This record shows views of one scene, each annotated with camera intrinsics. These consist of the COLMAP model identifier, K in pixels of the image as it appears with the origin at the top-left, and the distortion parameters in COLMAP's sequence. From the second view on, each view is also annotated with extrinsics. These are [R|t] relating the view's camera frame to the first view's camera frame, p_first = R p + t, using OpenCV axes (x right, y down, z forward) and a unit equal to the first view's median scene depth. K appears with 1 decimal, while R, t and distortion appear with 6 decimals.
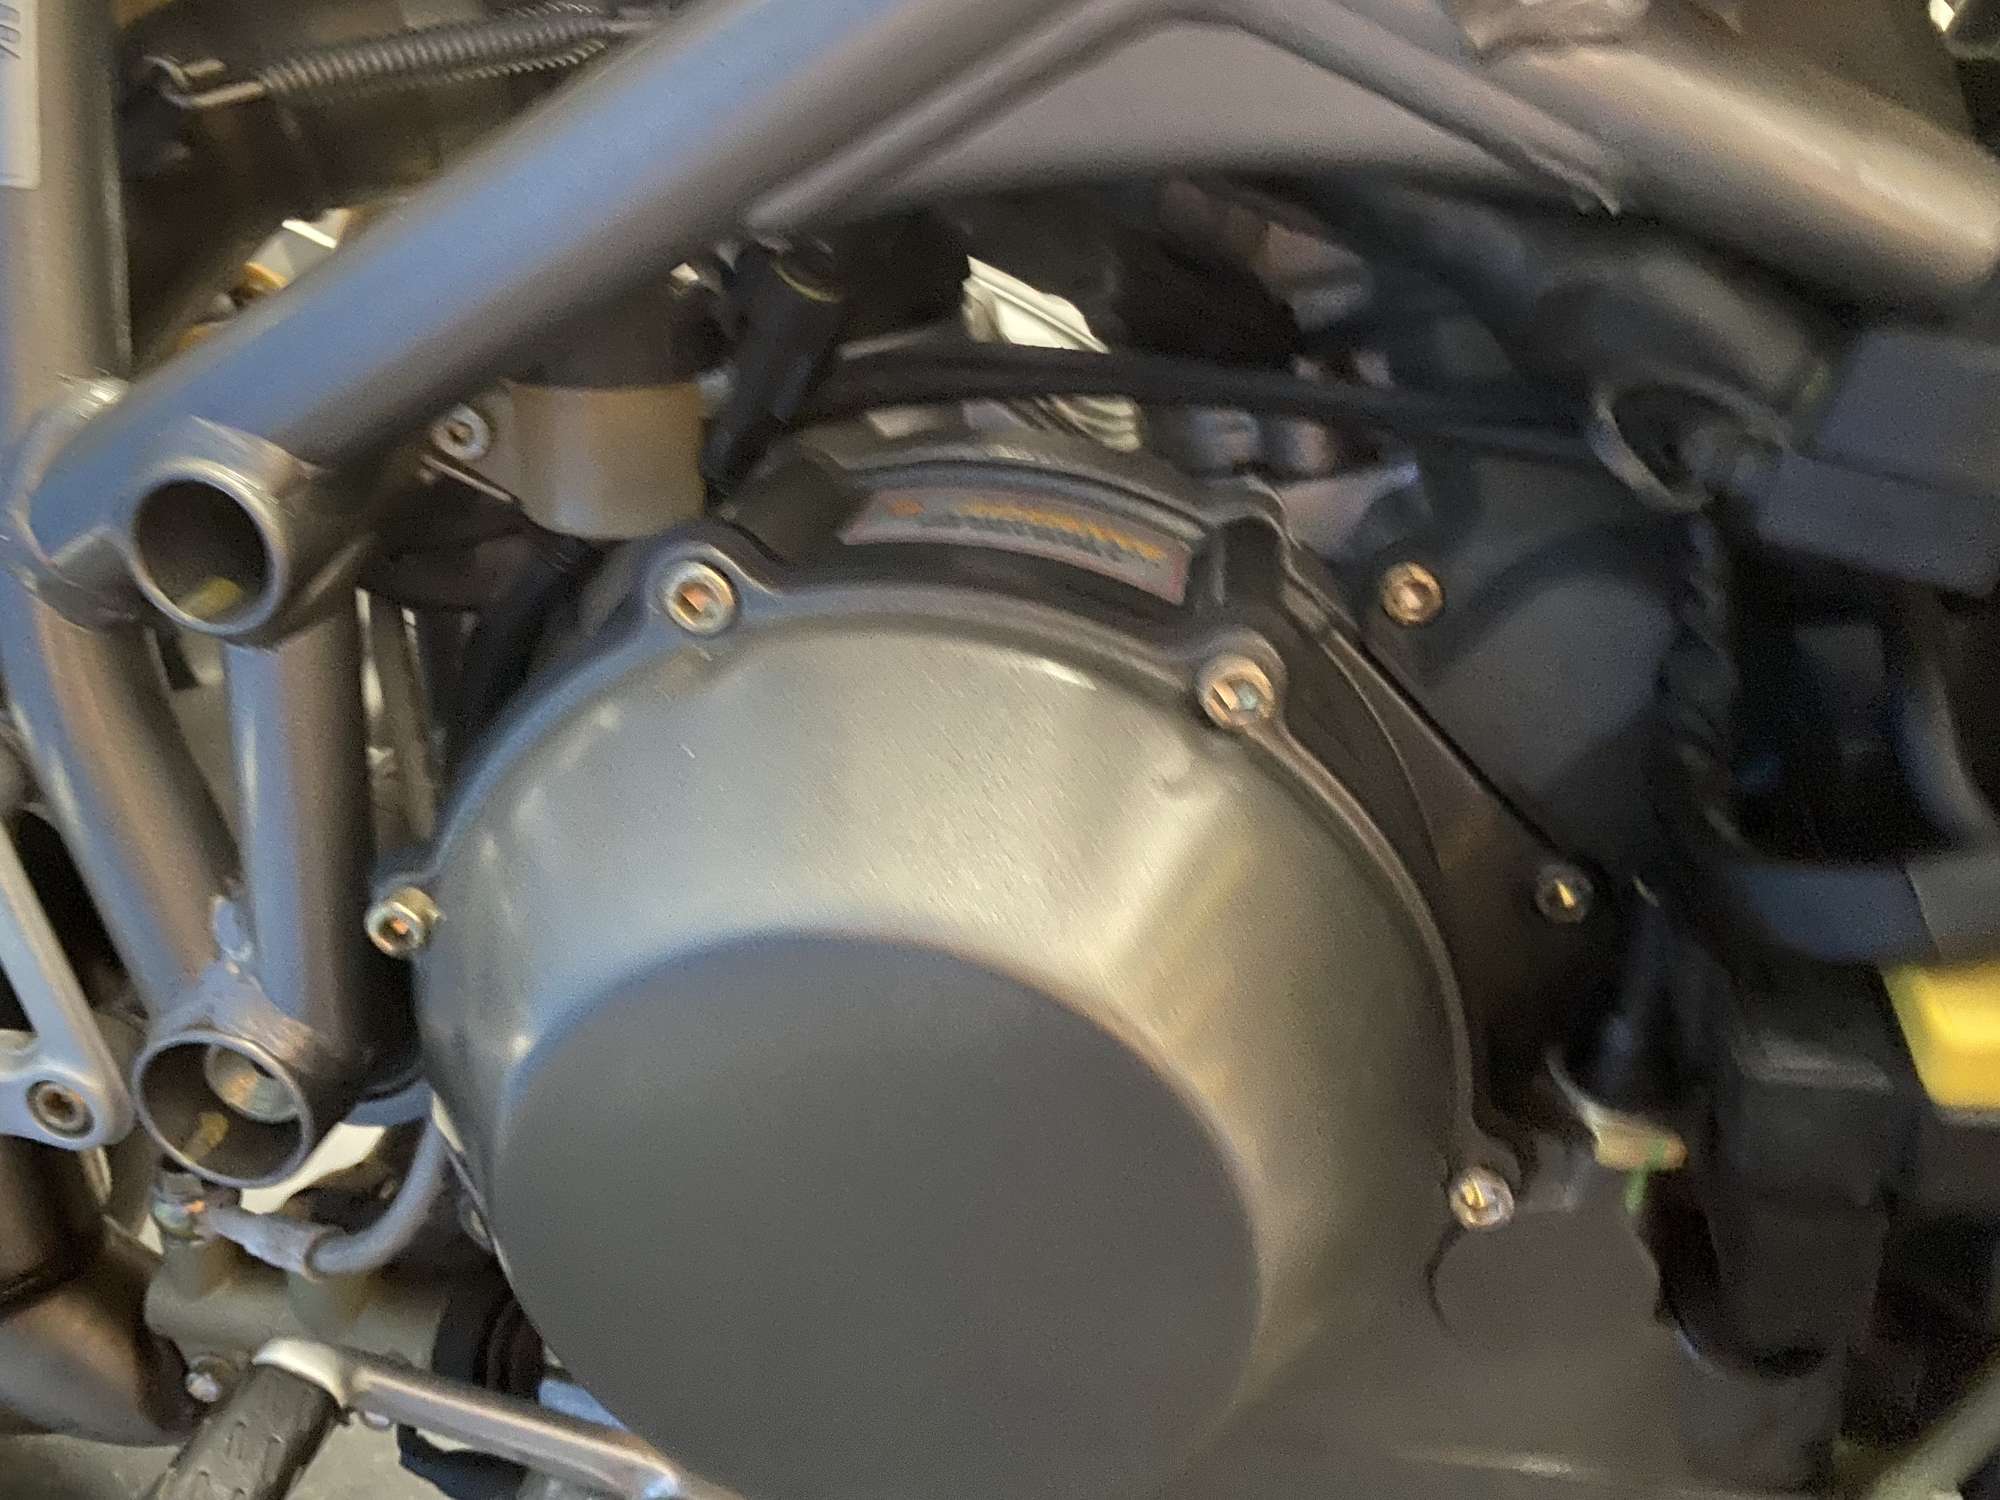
lens RADIAL K [[1519.6, 0, 1000.0], [0, 1519.6, 750.0], [0, 0, 1]] dist [0.069034, -0.084559]
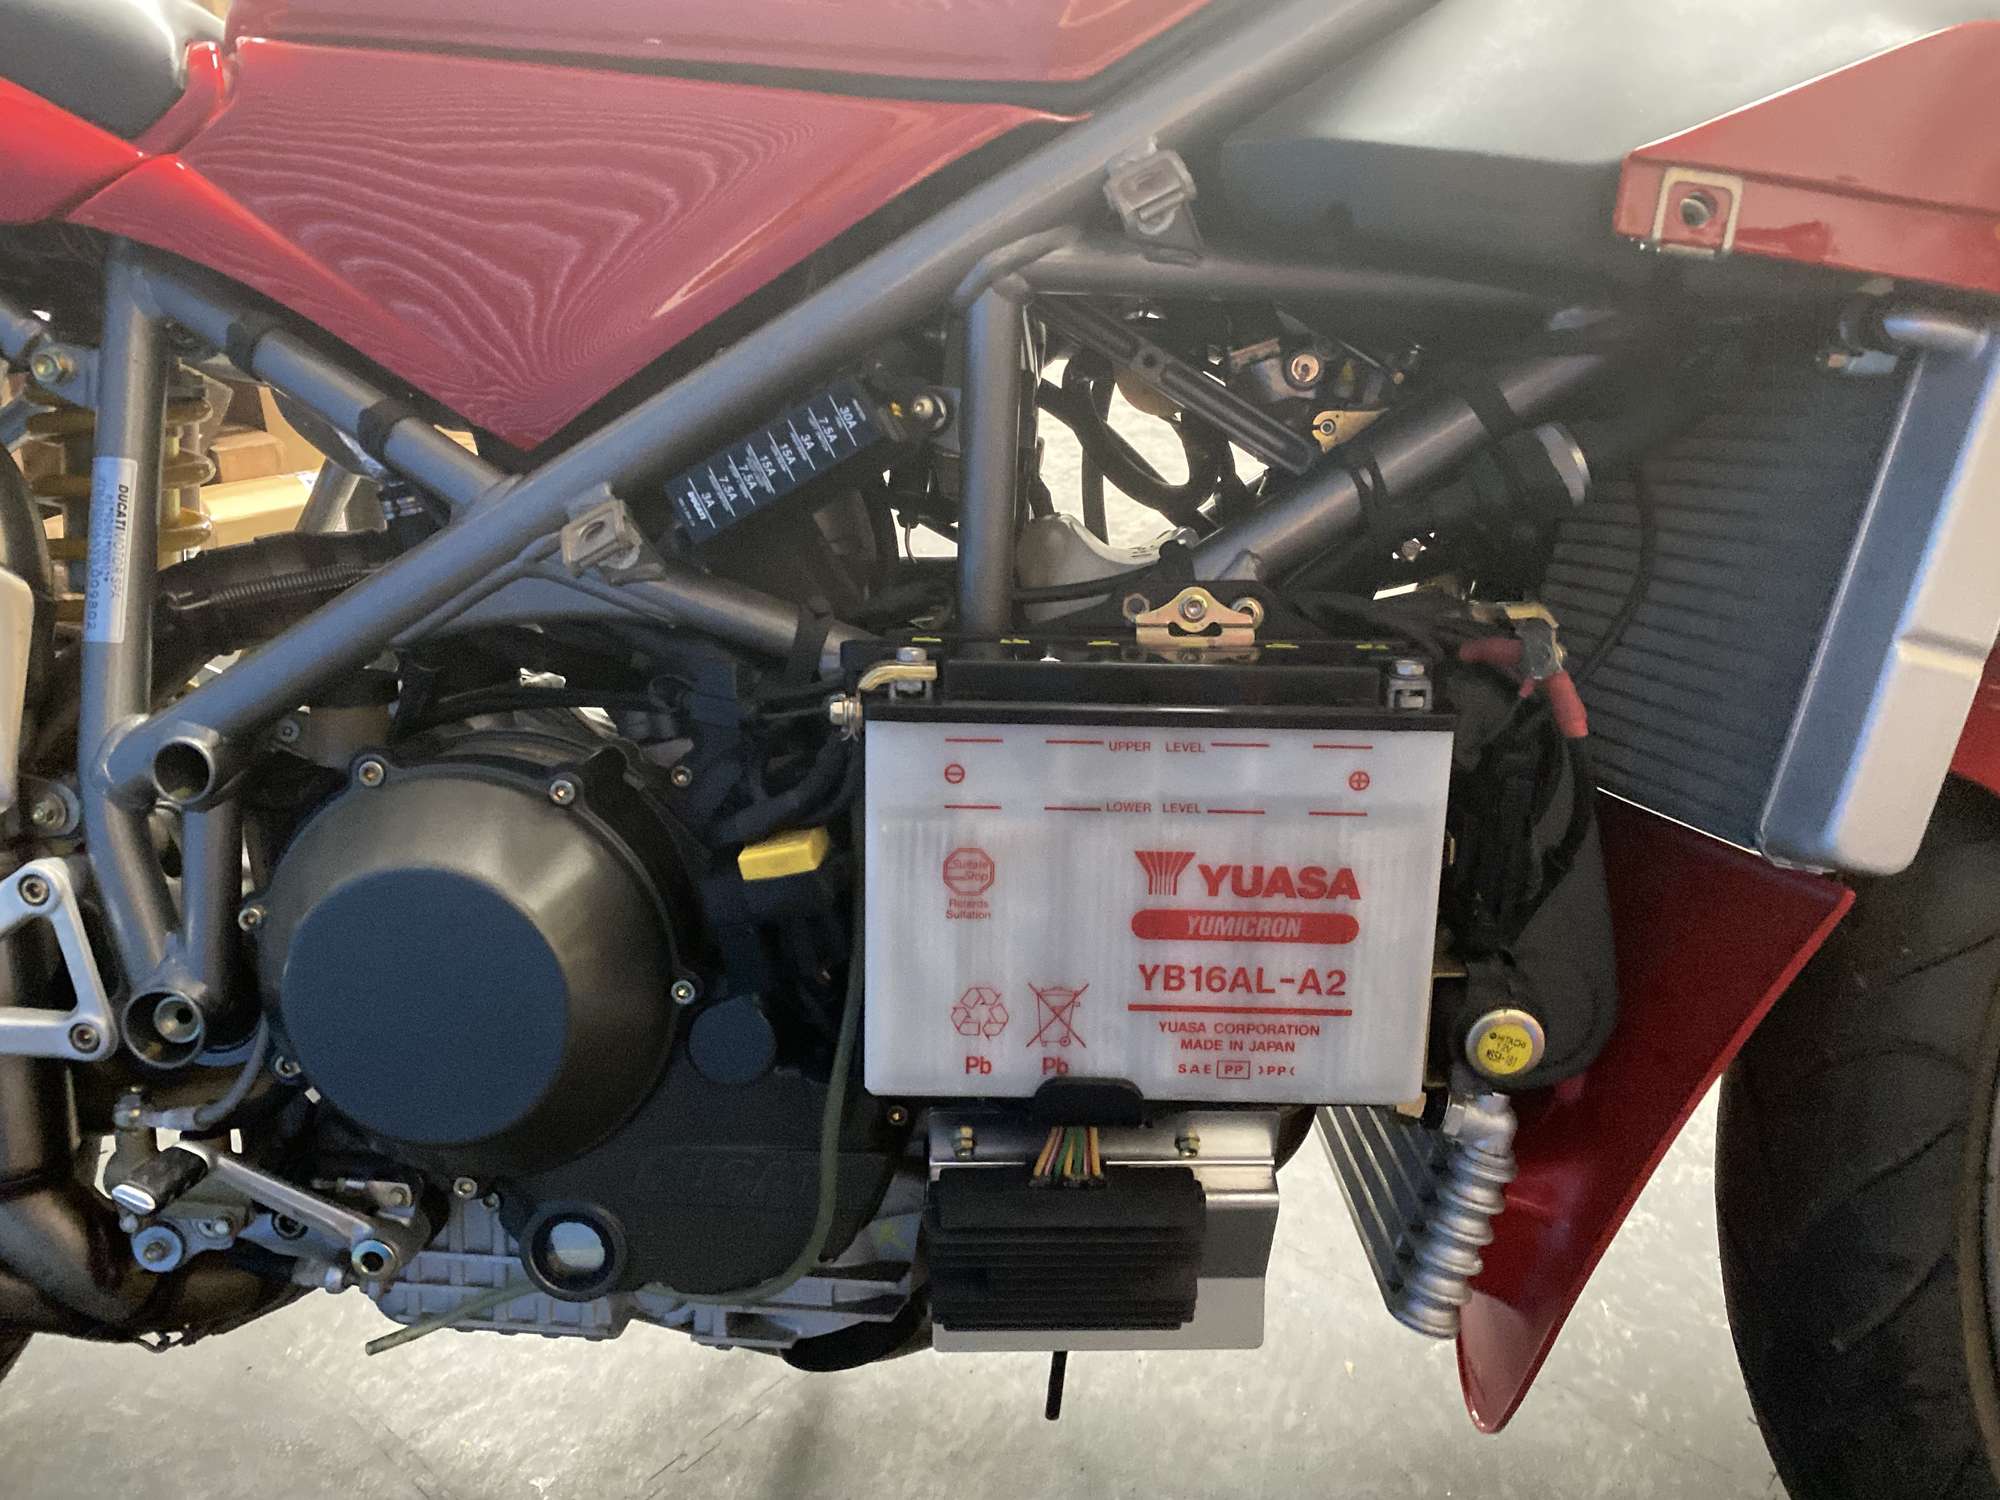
lens RADIAL K [[1565.5, 0, 1000.0], [0, 1565.5, 750.0], [0, 0, 1]] dist [0.069900, -0.001134]
pose [[0.996364, -0.052222, 0.067317, 0.657053], [0.067719, 0.964888, -0.253782, 0.586509], [-0.051700, 0.257418, 0.964916, -1.617720]]
